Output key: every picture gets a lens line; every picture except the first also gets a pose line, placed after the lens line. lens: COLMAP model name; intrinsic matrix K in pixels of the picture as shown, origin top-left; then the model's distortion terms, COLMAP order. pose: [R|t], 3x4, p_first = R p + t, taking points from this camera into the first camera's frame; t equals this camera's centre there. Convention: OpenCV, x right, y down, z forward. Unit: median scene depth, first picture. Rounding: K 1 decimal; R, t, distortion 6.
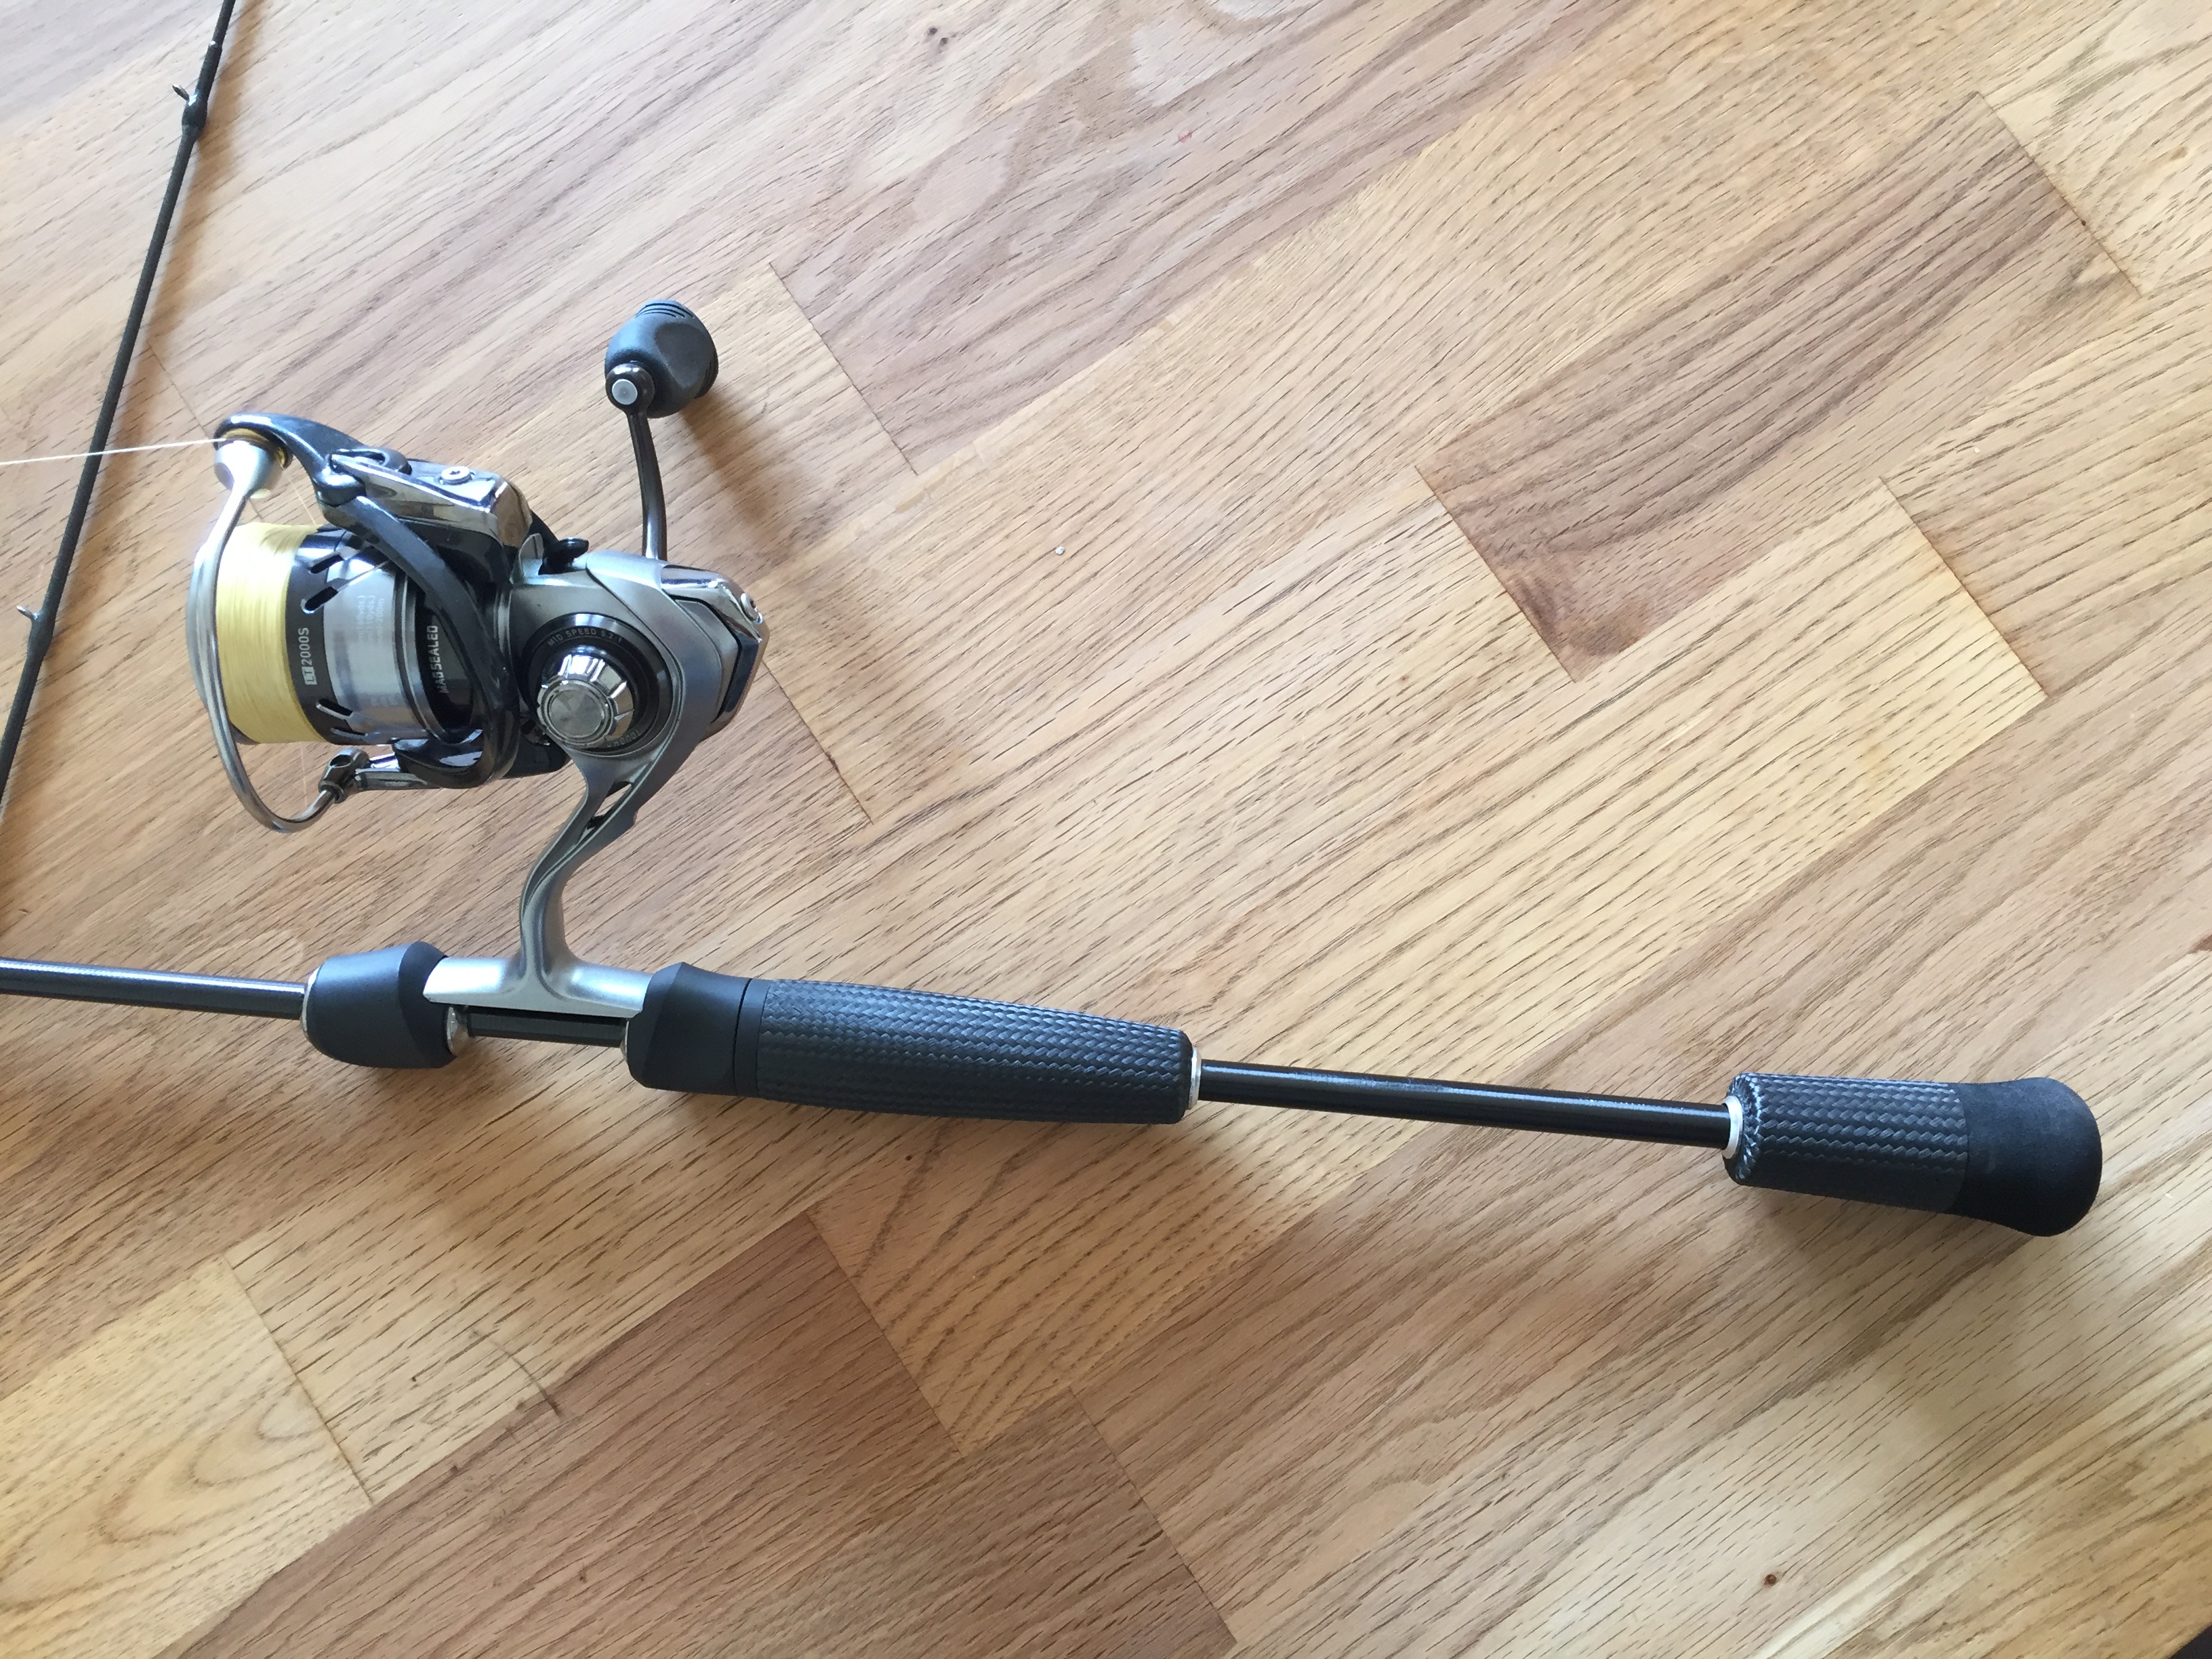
lens RADIAL K [[1932.1, 0, 1106.0], [0, 1932.1, 829.5], [0, 0, 1]] dist [0.082639, -0.117356]
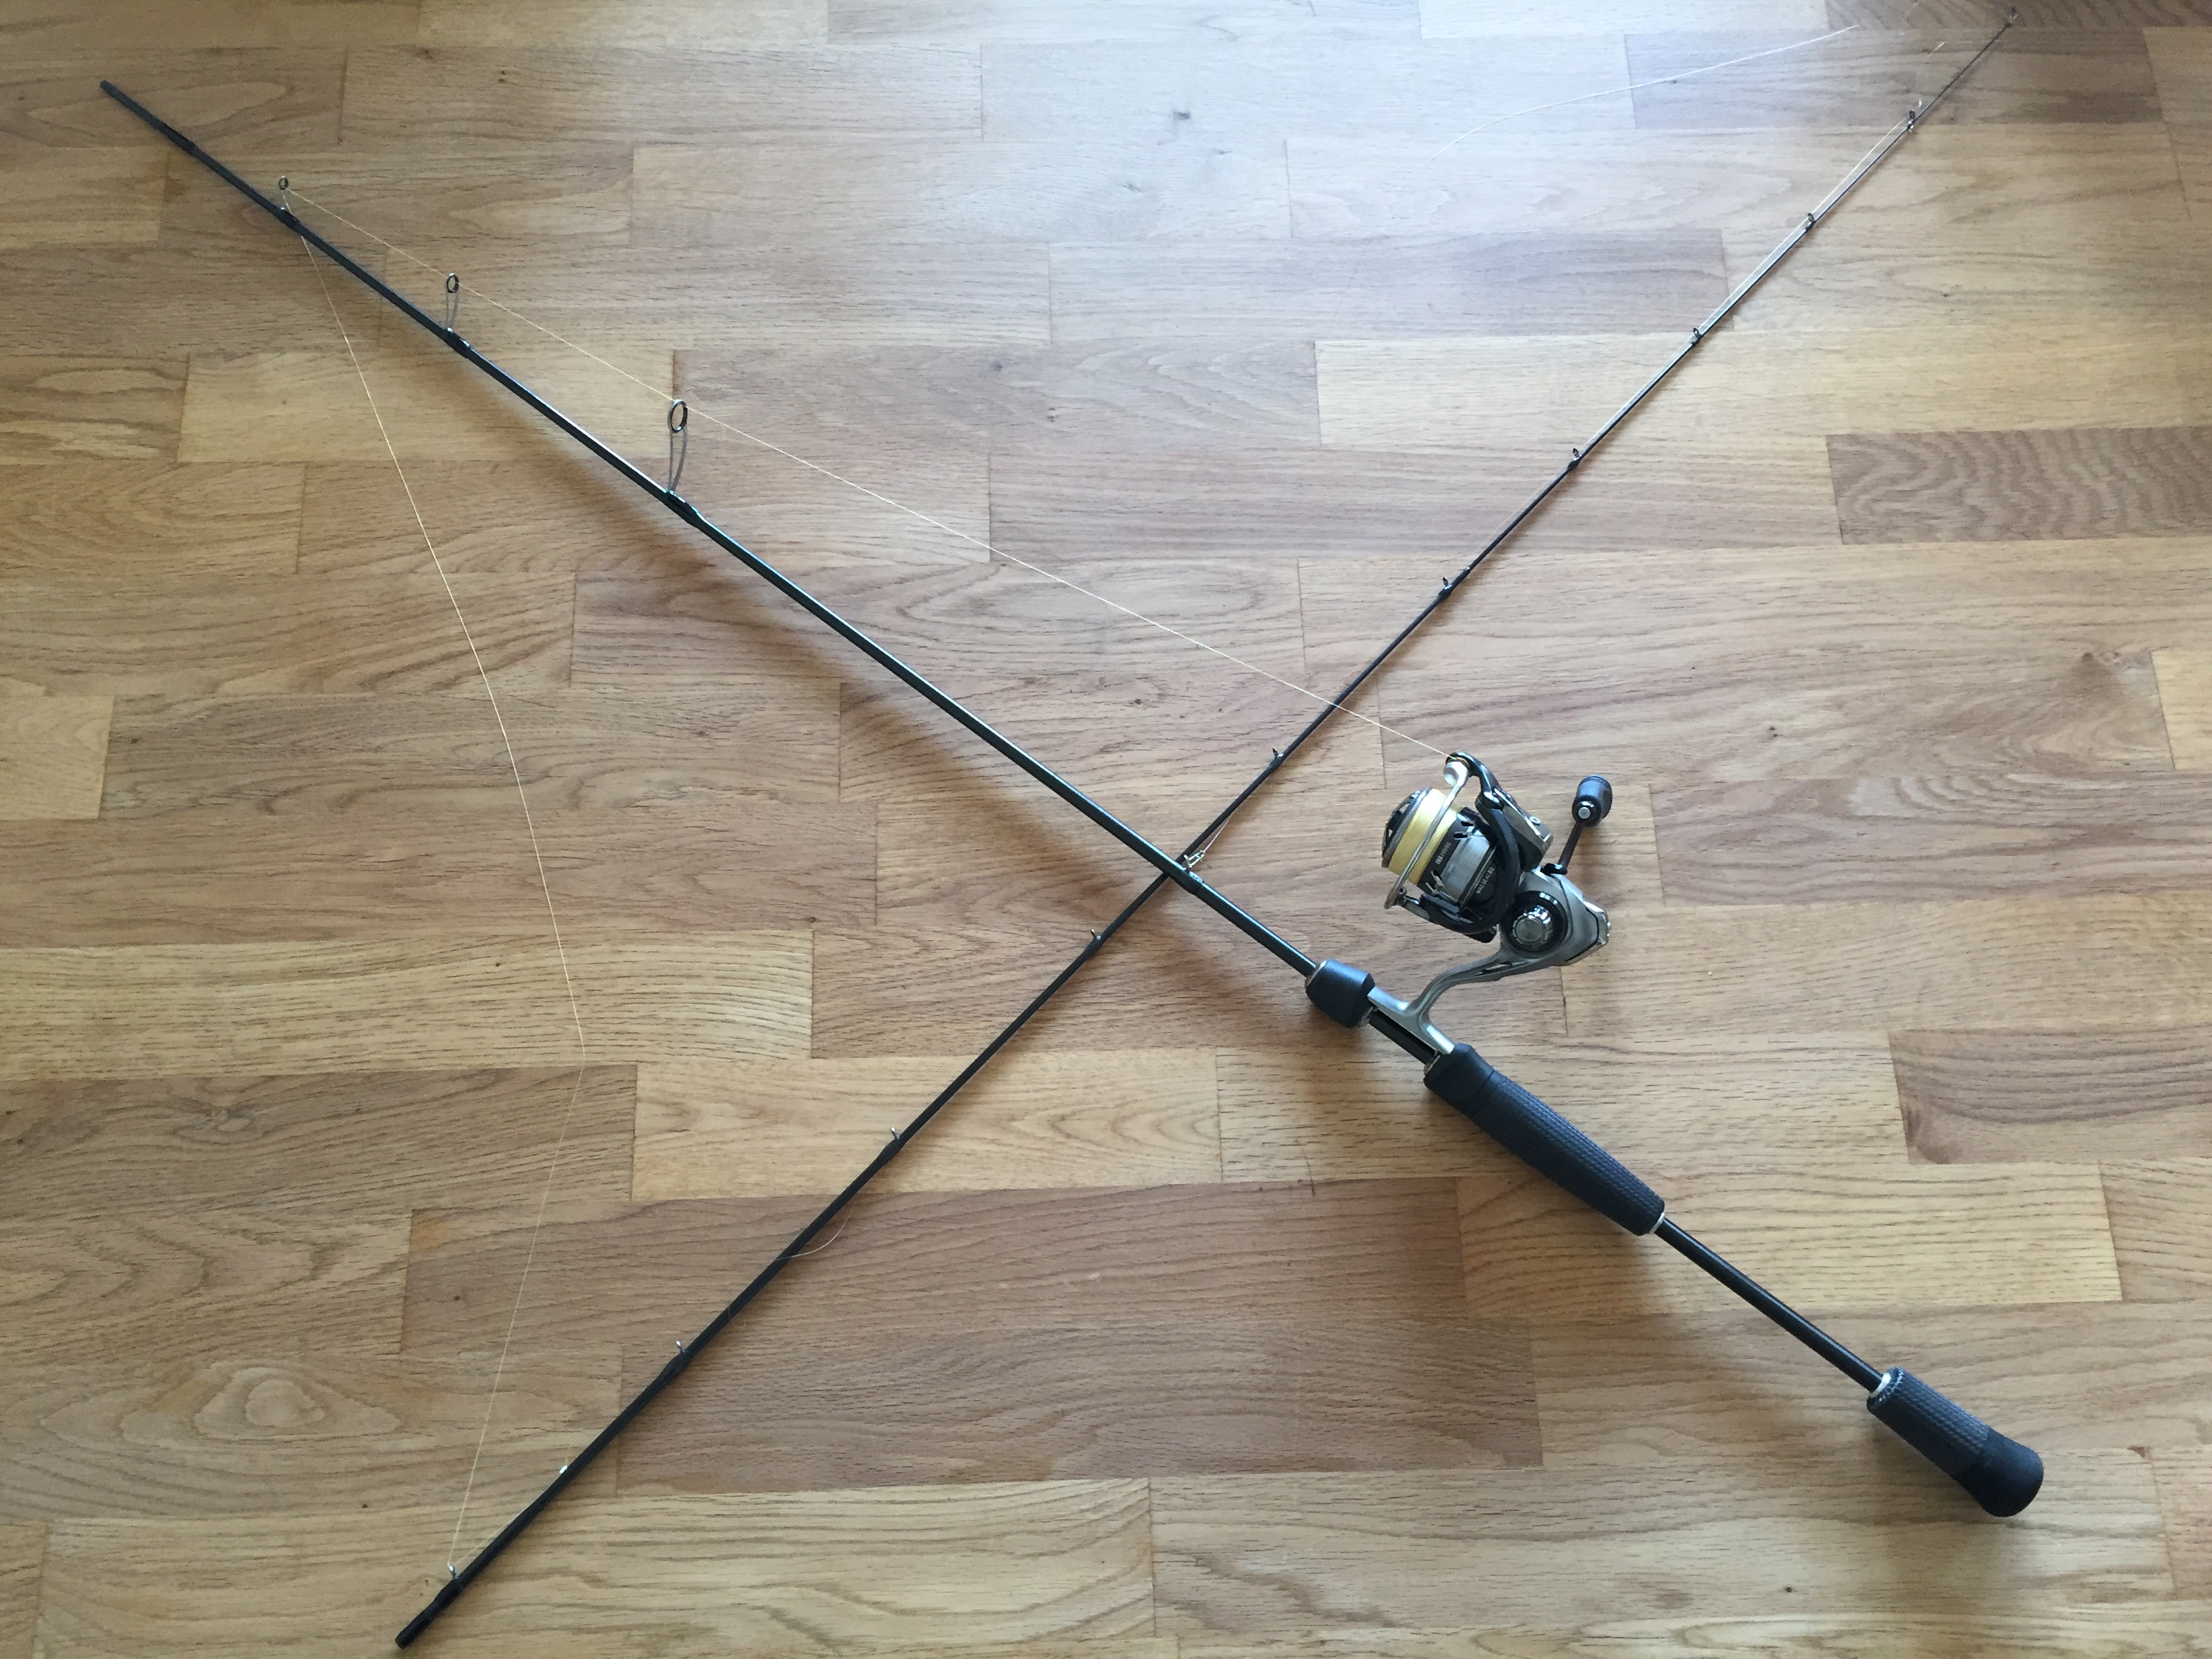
lens RADIAL K [[1932.1, 0, 1106.0], [0, 1932.1, 829.5], [0, 0, 1]] dist [0.082639, -0.117356]
pose [[0.844048, 0.512465, -0.157996, -0.321026], [-0.531152, 0.839488, -0.114618, 0.309020], [0.073898, 0.180663, 0.980765, -1.116067]]
